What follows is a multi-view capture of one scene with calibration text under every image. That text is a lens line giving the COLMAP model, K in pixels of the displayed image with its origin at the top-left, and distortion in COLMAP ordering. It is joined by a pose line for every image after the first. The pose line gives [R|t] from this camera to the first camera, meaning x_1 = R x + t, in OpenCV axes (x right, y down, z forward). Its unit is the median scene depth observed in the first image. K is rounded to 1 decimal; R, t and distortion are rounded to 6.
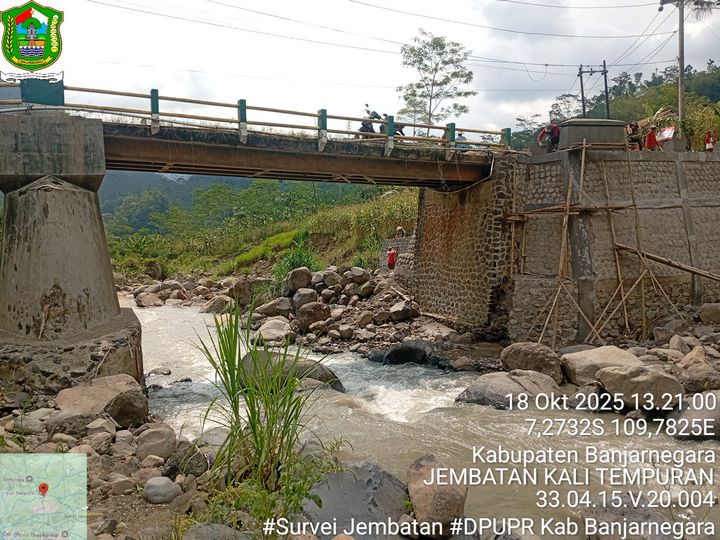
lens RADIAL K [[548.0, 0, 356.8], [0, 548.0, 269.6], [0, 0, 1]] dist [0.083356, -0.167360]
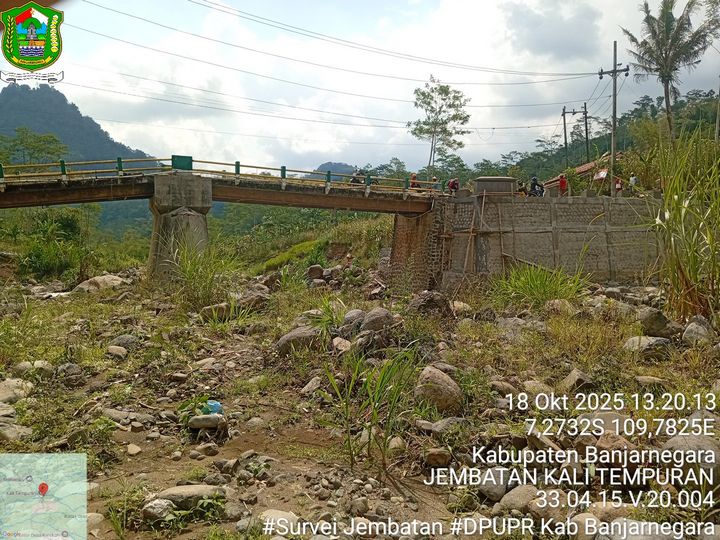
lens RADIAL K [[548.0, 0, 357.8], [0, 548.0, 270.3], [0, 0, 1]] dist [0.083356, -0.167360]
pose [[0.998535, 0.034726, -0.041485, 0.100039], [-0.035524, 0.999194, -0.018672, 0.048799], [0.040804, 0.020118, 0.998965, -0.640446]]
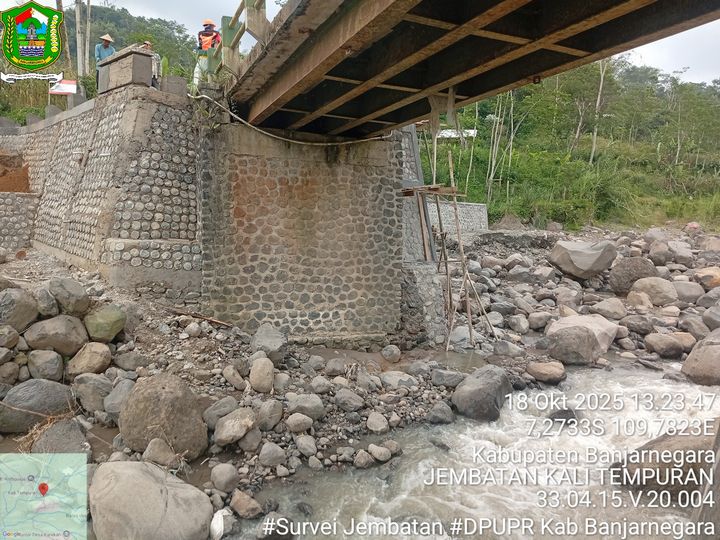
lens RADIAL K [[548.0, 0, 358.2], [0, 548.0, 271.6], [0, 0, 1]] dist [0.083356, -0.167360]
pose [[0.054088, -0.084624, 0.994944, -0.542515], [0.028109, 0.996137, 0.083198, -0.049083], [-0.998140, 0.023467, 0.056258, 1.033493]]
